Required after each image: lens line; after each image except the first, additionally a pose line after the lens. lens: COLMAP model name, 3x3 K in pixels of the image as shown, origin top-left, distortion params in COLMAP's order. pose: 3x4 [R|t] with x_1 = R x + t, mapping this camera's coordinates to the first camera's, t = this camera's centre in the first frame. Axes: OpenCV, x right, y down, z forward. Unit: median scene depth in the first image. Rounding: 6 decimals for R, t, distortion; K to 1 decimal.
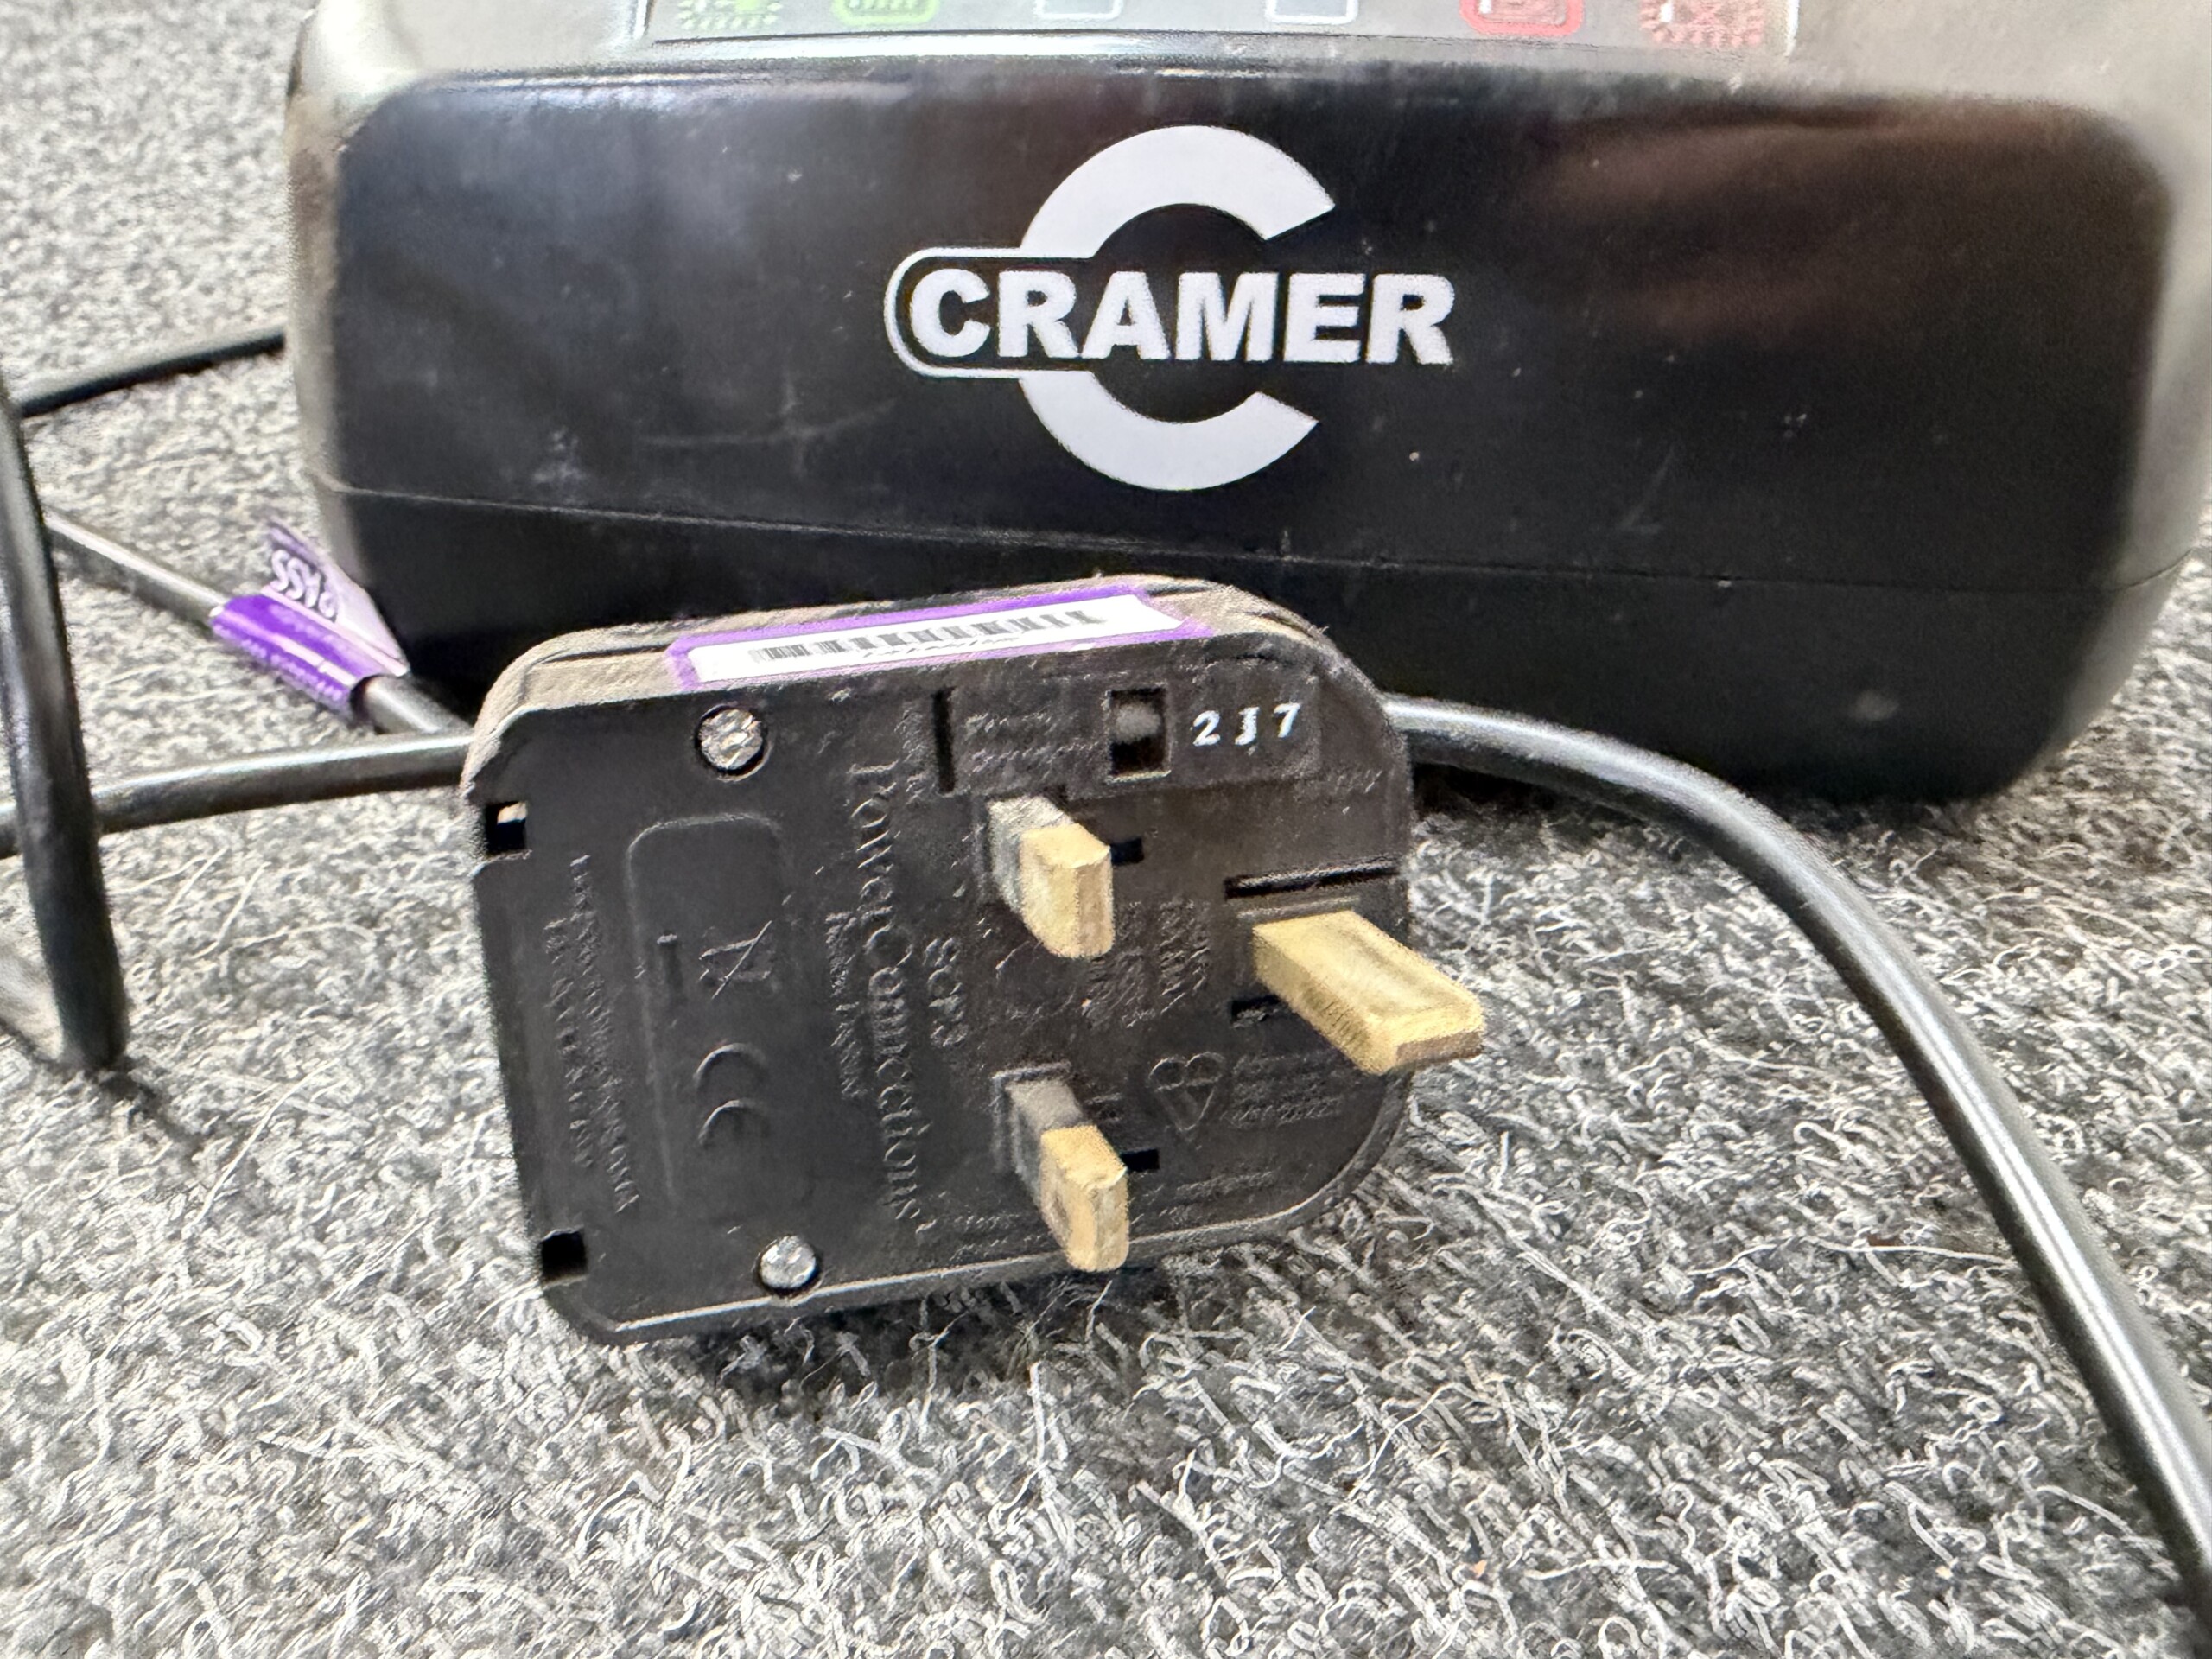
lens RADIAL K [[1735.7, 0, 948.3], [0, 1735.7, 826.2], [0, 0, 1]] dist [-0.009151, 0.005984]
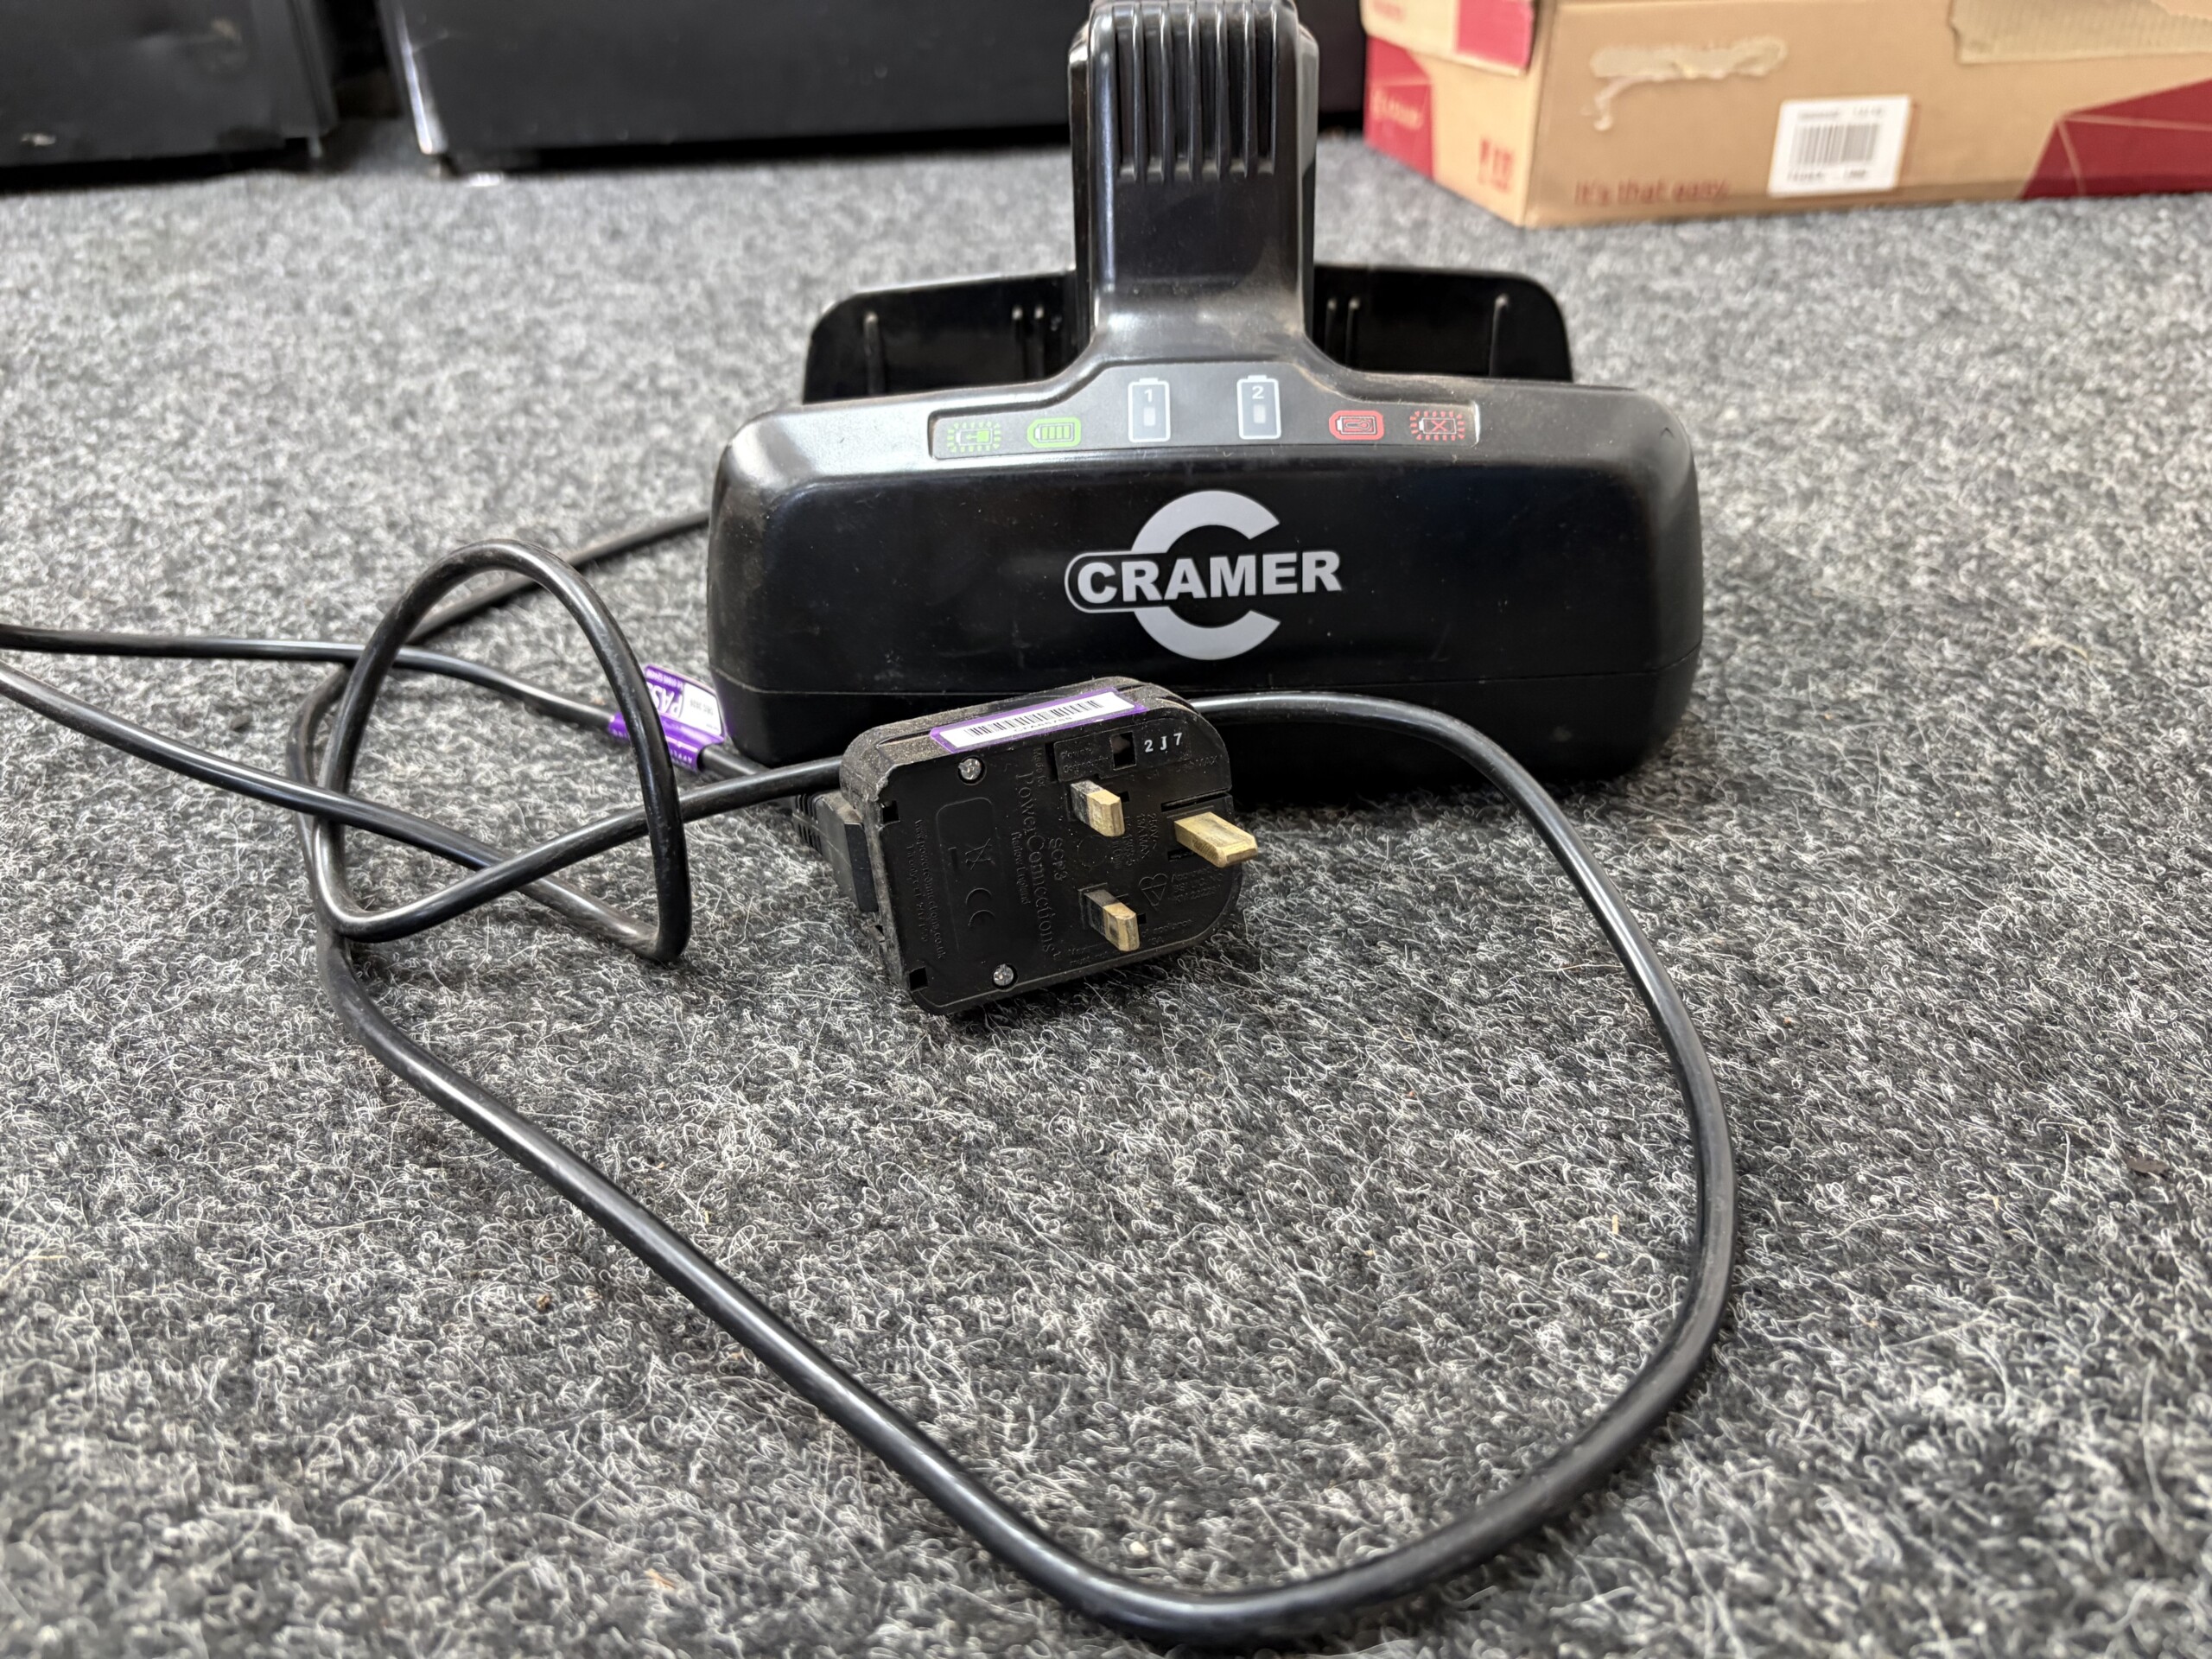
lens RADIAL K [[1701.7, 0, 1091.1], [0, 1701.7, 815.3], [0, 0, 1]] dist [0.029186, -0.060059]
pose [[0.987431, -0.096843, 0.124907, -0.290025], [0.103641, 0.993401, -0.049114, 0.071386], [-0.119327, 0.061442, 0.990952, -0.978456]]
